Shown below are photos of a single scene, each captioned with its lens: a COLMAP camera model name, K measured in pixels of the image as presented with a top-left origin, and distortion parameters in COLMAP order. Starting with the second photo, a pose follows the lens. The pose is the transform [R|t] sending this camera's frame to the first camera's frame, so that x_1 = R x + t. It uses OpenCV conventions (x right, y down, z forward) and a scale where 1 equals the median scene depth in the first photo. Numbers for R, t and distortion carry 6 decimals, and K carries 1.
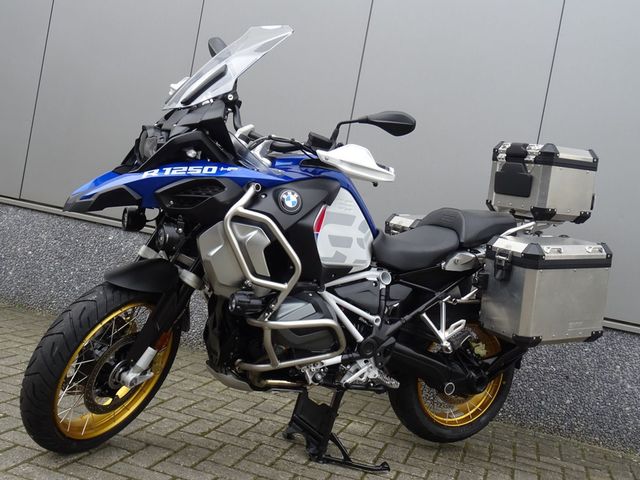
lens RADIAL K [[769.8, 0, 323.9], [0, 769.8, 239.5], [0, 0, 1]] dist [-0.002452, 0.000000]
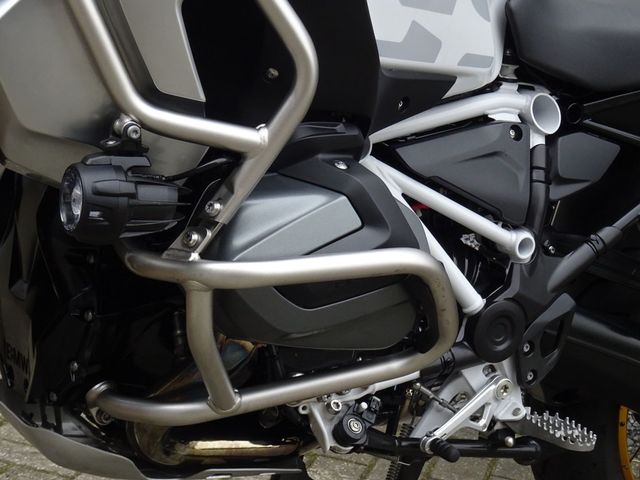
lens RADIAL K [[1482.5, 0, 318.5], [0, 1482.5, 241.9], [0, 0, 1]] dist [-0.005498, 0.000000]
pose [[0.998828, -0.017198, 0.045253, -0.047483], [0.011881, 0.993265, 0.115250, 0.032491], [-0.046930, -0.114577, 0.992305, 0.404382]]
